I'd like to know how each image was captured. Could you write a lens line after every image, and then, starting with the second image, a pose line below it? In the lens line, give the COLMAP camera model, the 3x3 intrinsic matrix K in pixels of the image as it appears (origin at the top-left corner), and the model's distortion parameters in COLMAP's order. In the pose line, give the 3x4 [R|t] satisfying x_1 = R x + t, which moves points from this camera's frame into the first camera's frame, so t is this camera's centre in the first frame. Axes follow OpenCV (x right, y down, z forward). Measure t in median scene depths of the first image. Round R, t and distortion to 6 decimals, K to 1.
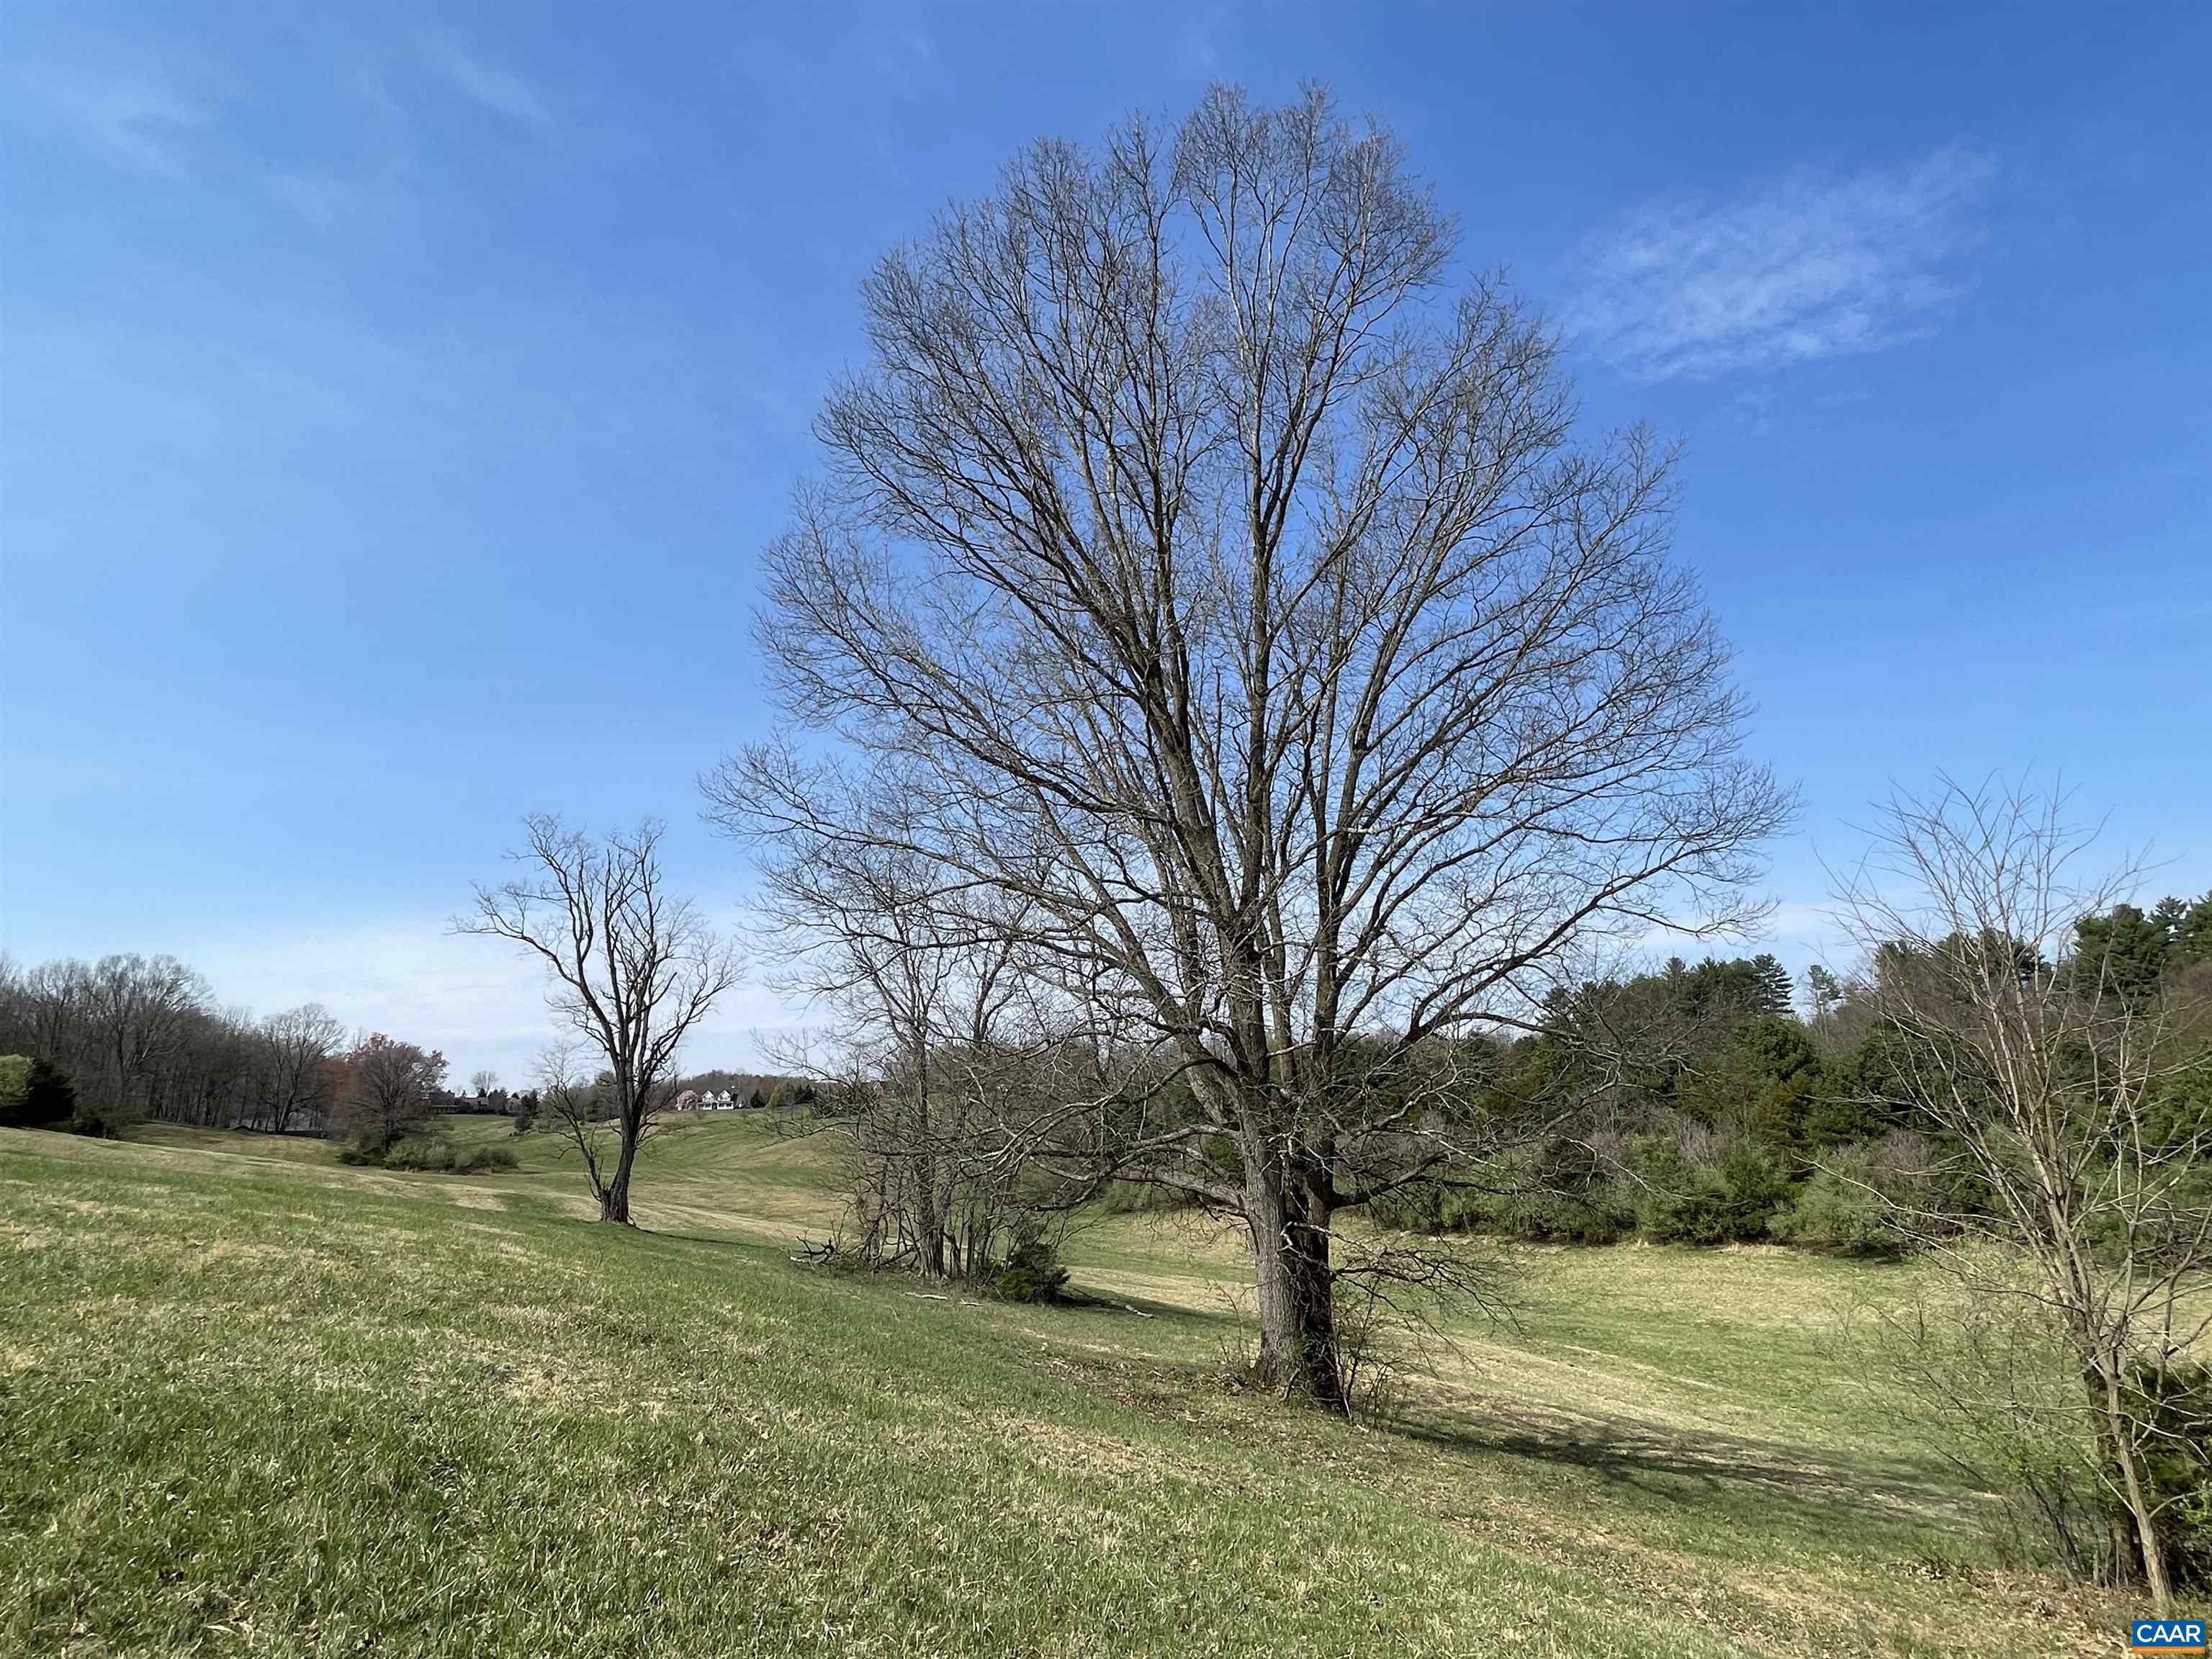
lens RADIAL K [[1187.7, 0, 1094.1], [0, 1187.7, 841.7], [0, 0, 1]] dist [-0.004344, 0.000702]
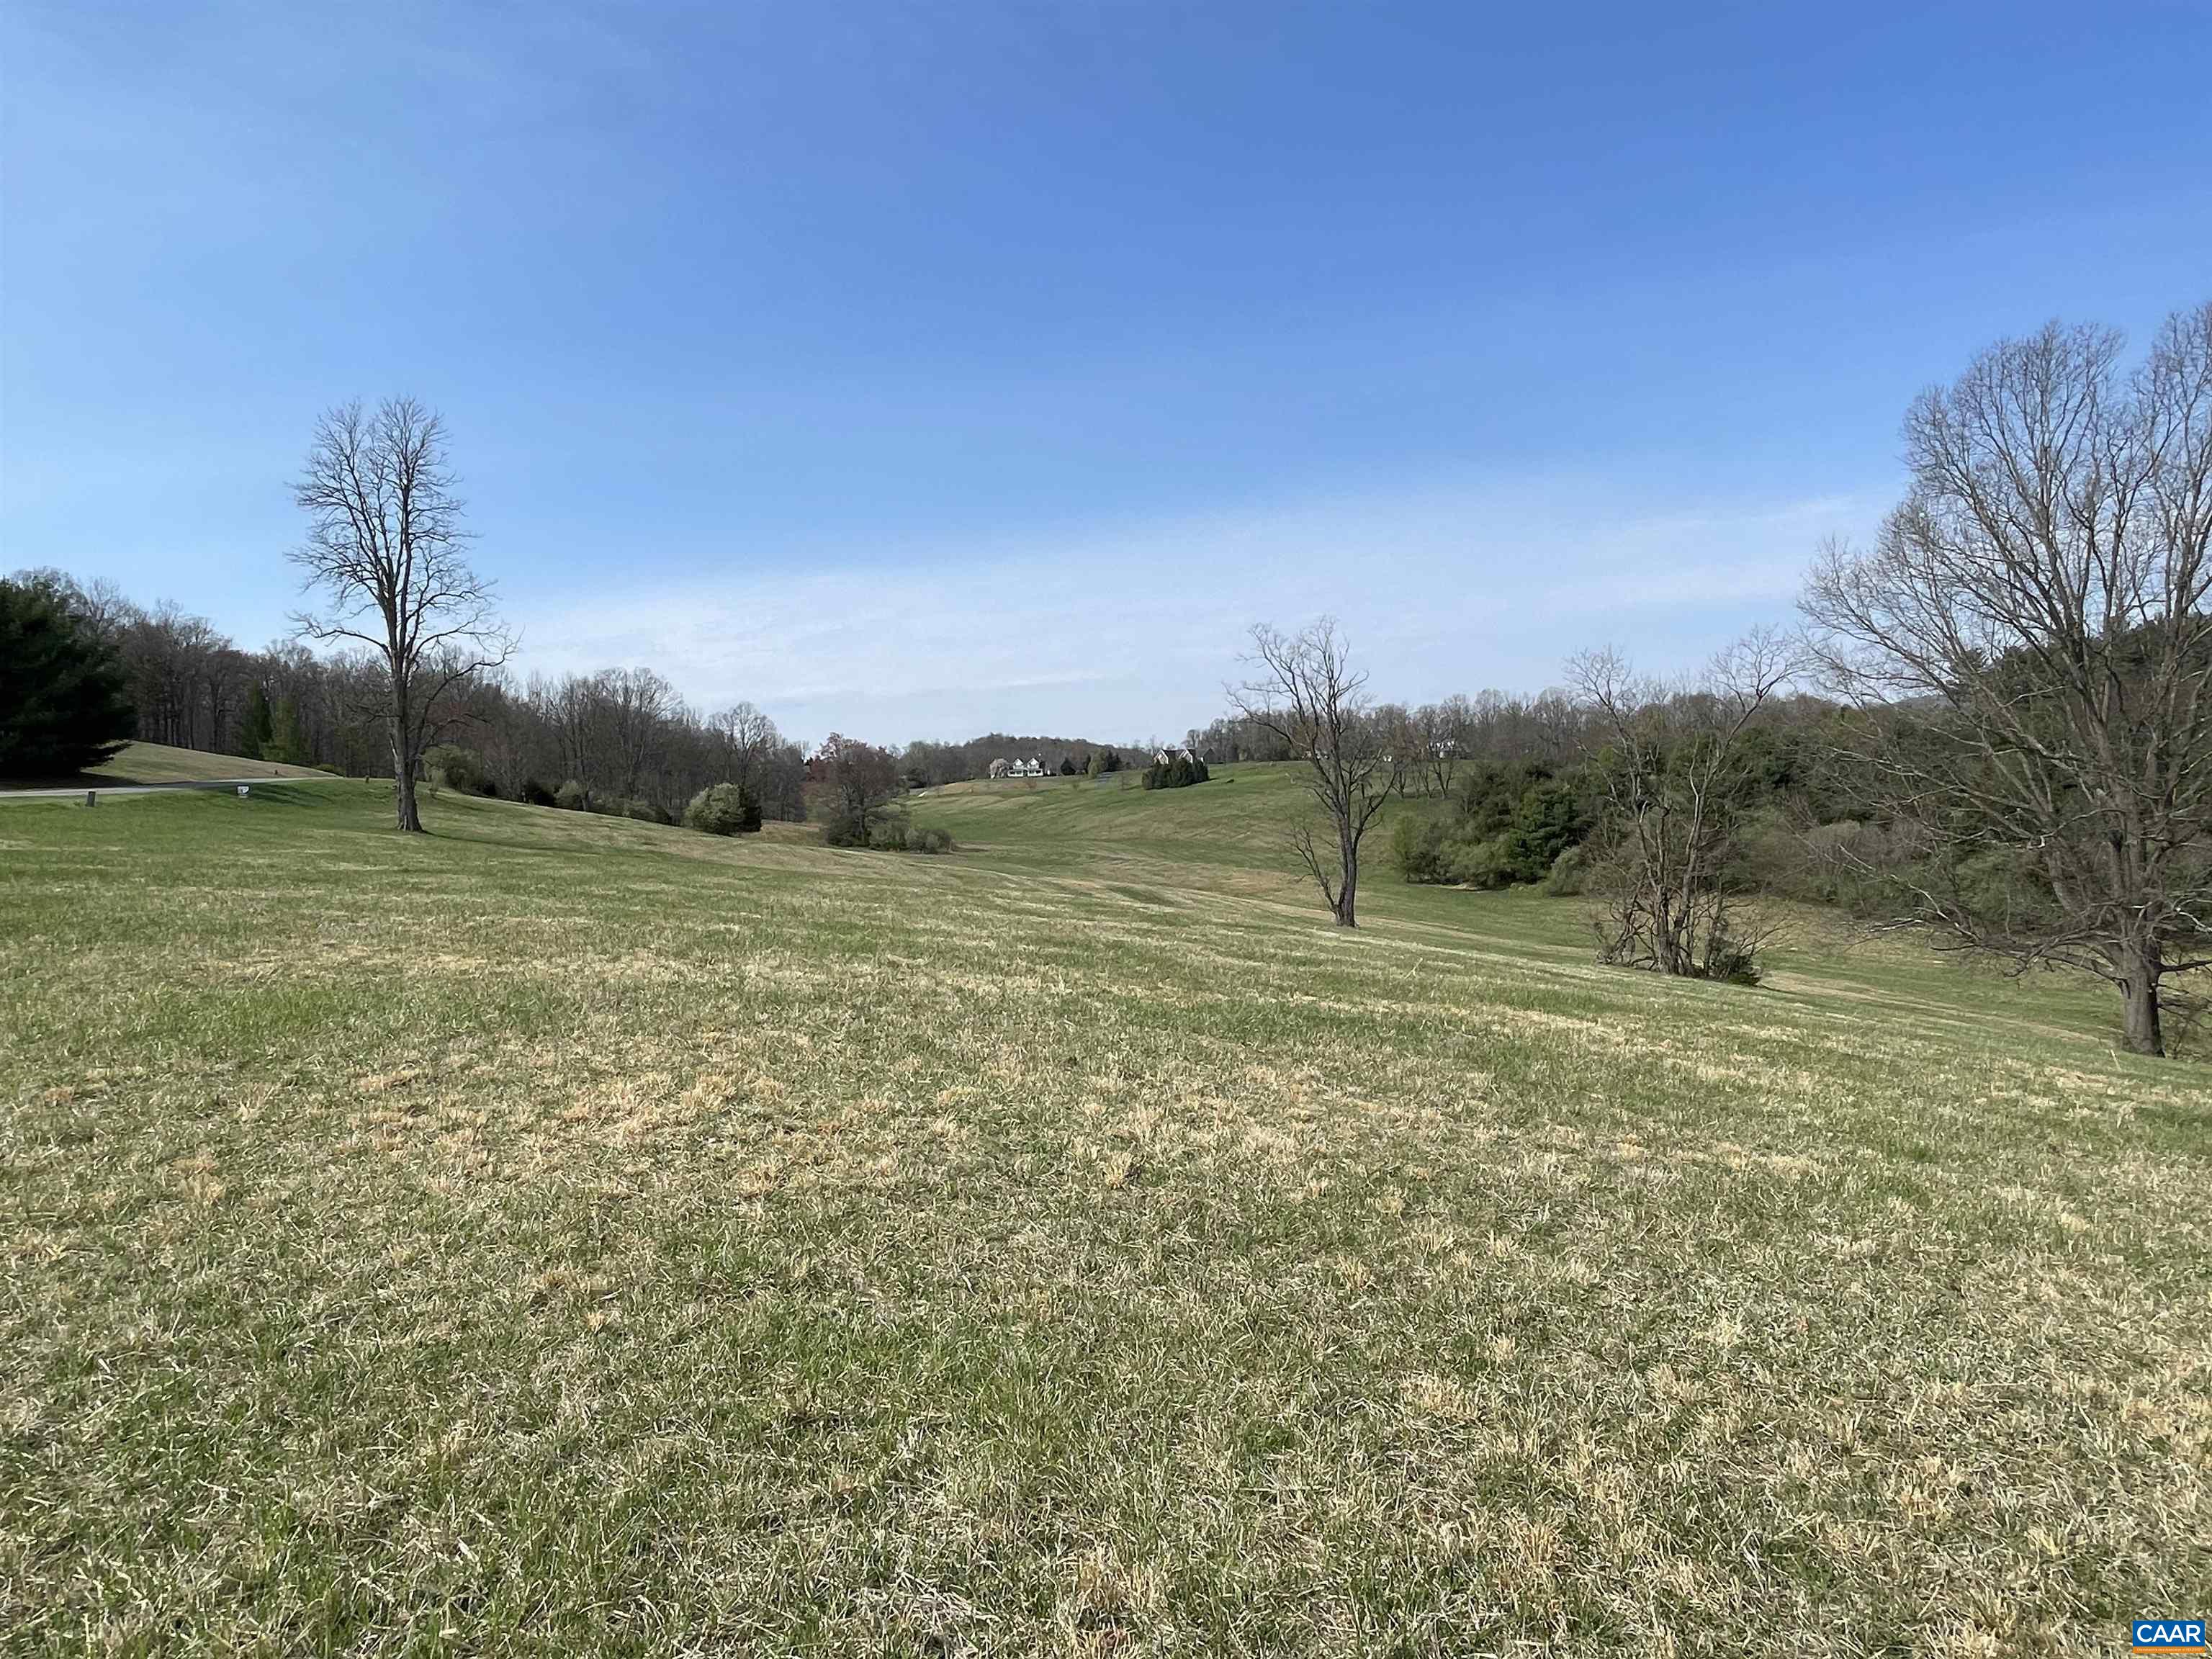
lens RADIAL K [[1264.9, 0, 1090.6], [0, 1264.9, 830.2], [0, 0, 1]] dist [-0.002226, -0.007693]
pose [[0.981328, -0.002208, -0.192329, -0.298557], [0.054906, 0.961543, 0.269109, -0.145575], [0.184338, -0.274645, 0.943711, -0.300653]]
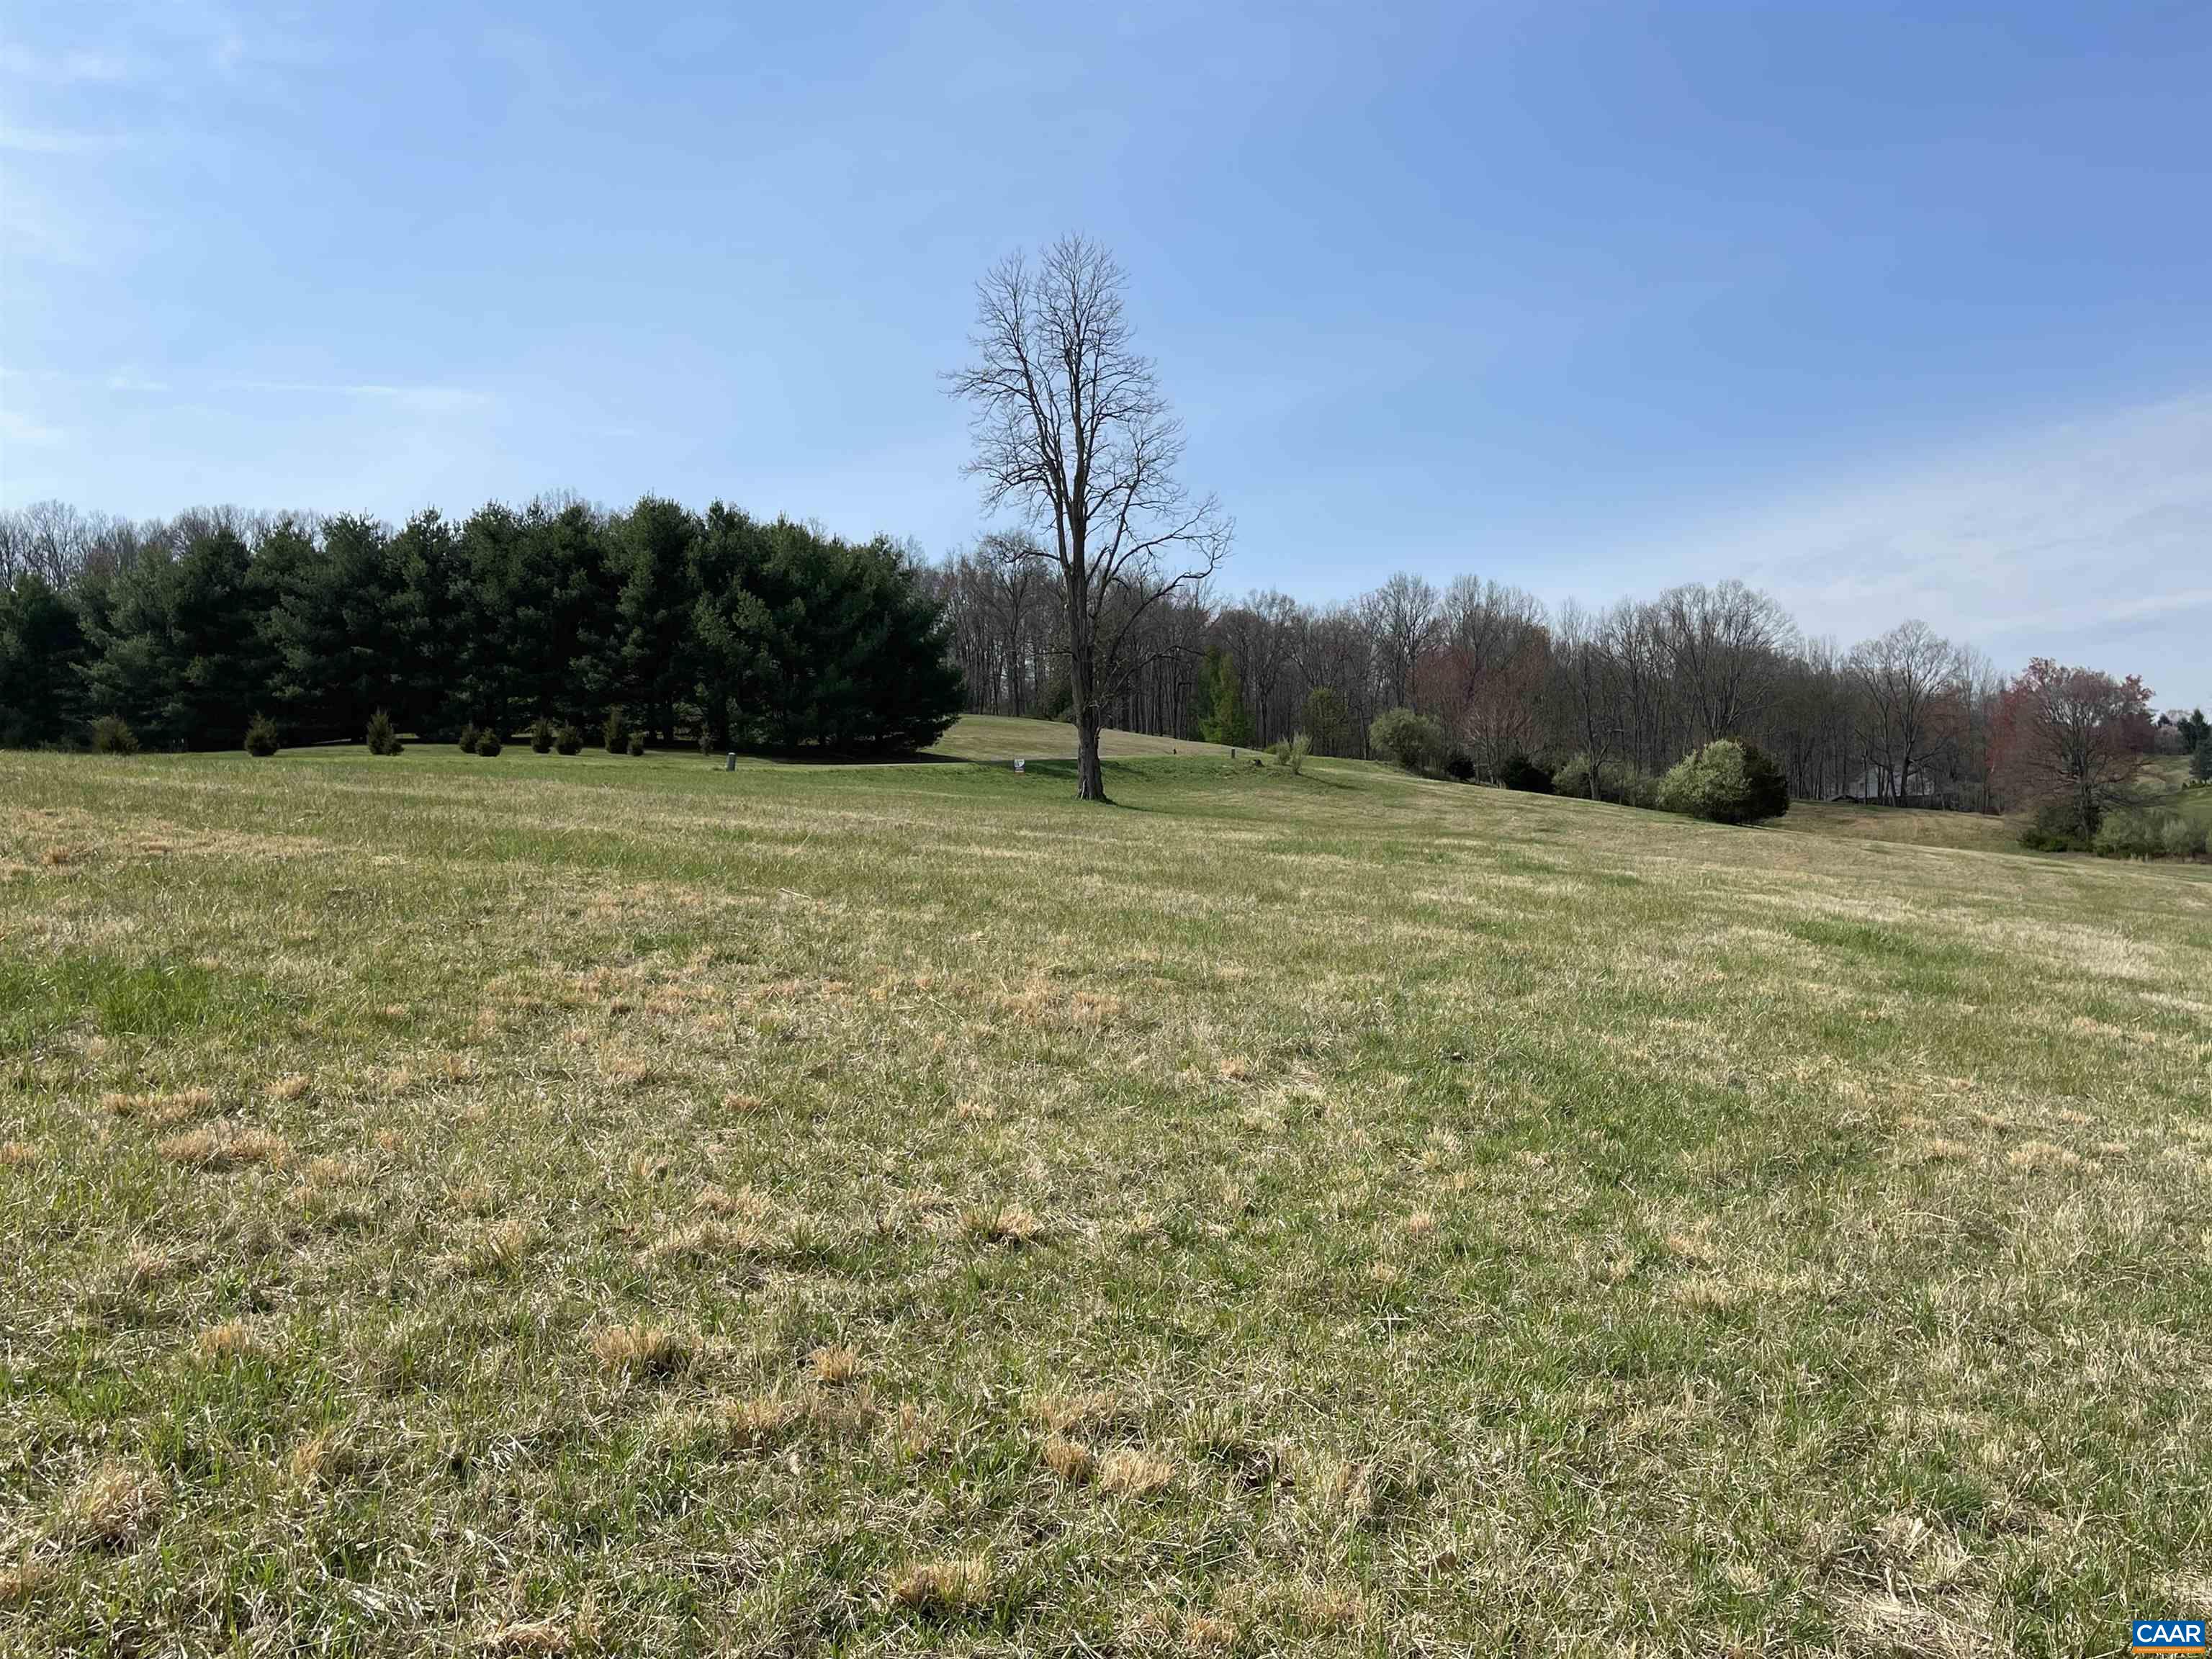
lens RADIAL K [[1945.5, 0, 1105.1], [0, 1945.5, 822.6], [0, 0, 1]] dist [0.053356, -0.037985]
pose [[0.606992, -0.018699, -0.794488, -0.108380], [0.226487, 0.962334, 0.150388, -0.080687], [0.761751, -0.271225, 0.588364, -0.173955]]
